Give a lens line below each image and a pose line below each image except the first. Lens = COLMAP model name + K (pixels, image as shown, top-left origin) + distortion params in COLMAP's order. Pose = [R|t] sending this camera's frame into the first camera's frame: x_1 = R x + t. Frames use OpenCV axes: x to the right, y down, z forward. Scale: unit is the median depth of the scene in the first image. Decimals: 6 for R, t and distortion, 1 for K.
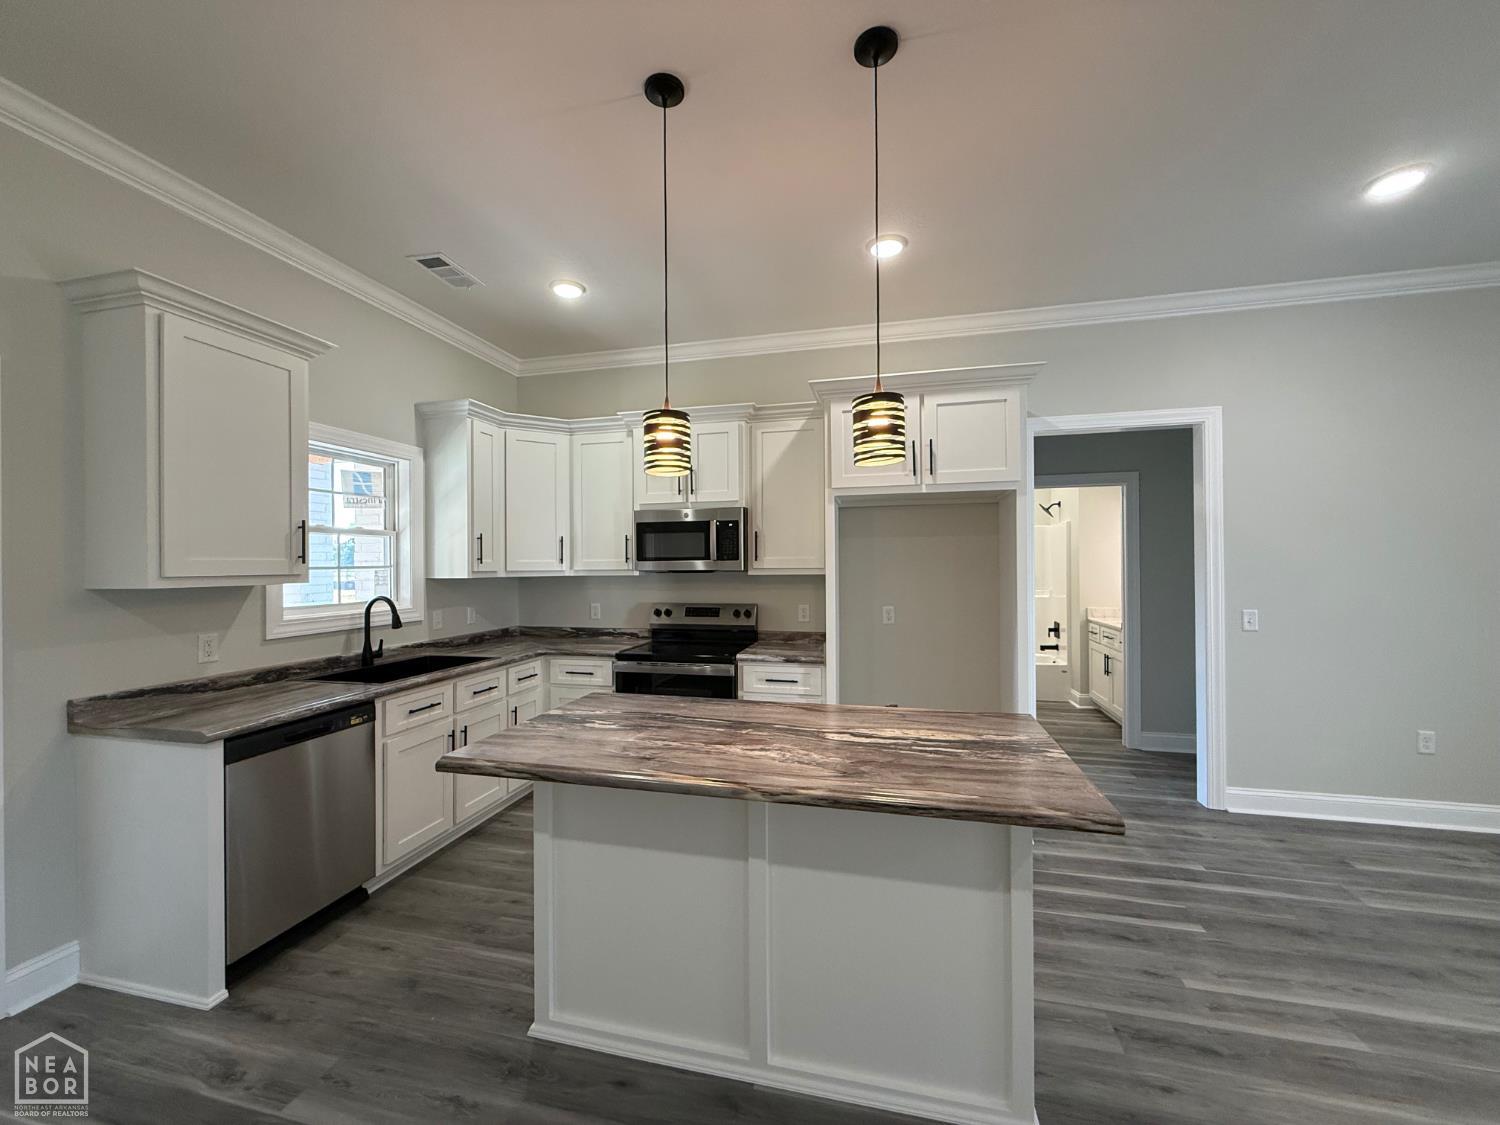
lens RADIAL K [[598.7, 0, 746.7], [0, 598.7, 565.7], [0, 0, 1]] dist [0.001289, 0.000408]
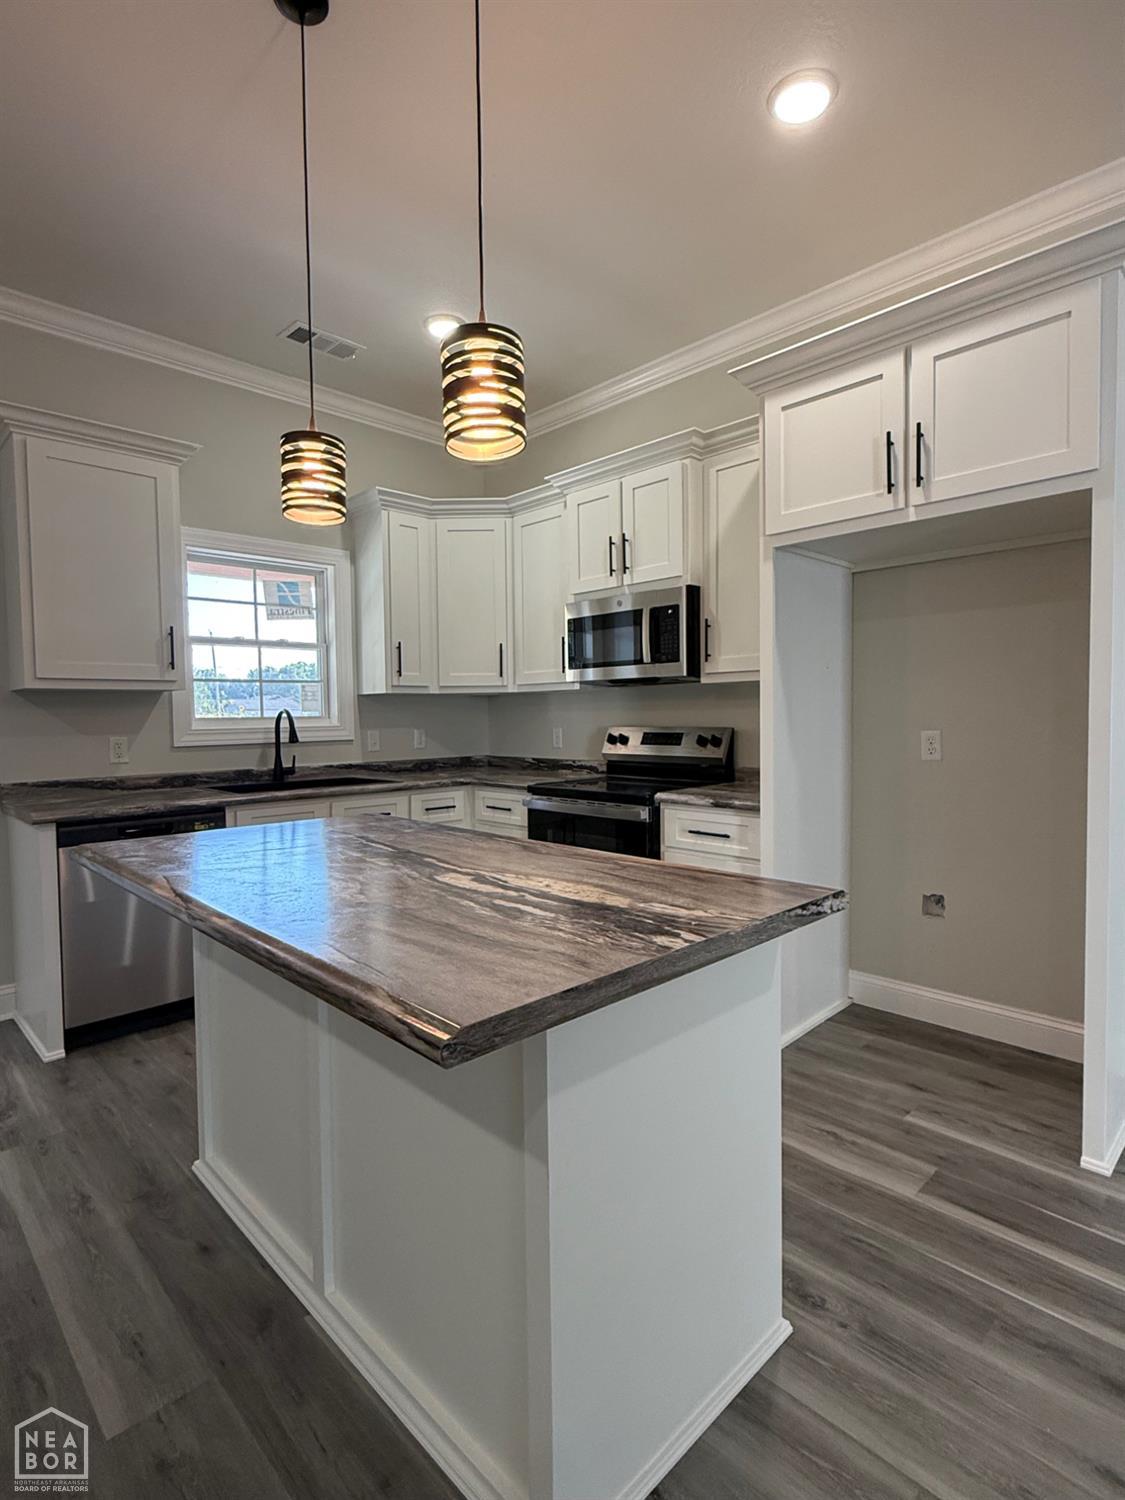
lens RADIAL K [[758.4, 0, 563.8], [0, 758.4, 748.7], [0, 0, 1]] dist [-0.001873, -0.000720]
pose [[0.852399, 0.019808, -0.522517, 0.358675], [0.005428, 0.998893, 0.046721, 0.053809], [0.522864, -0.042661, 0.851348, 0.182747]]
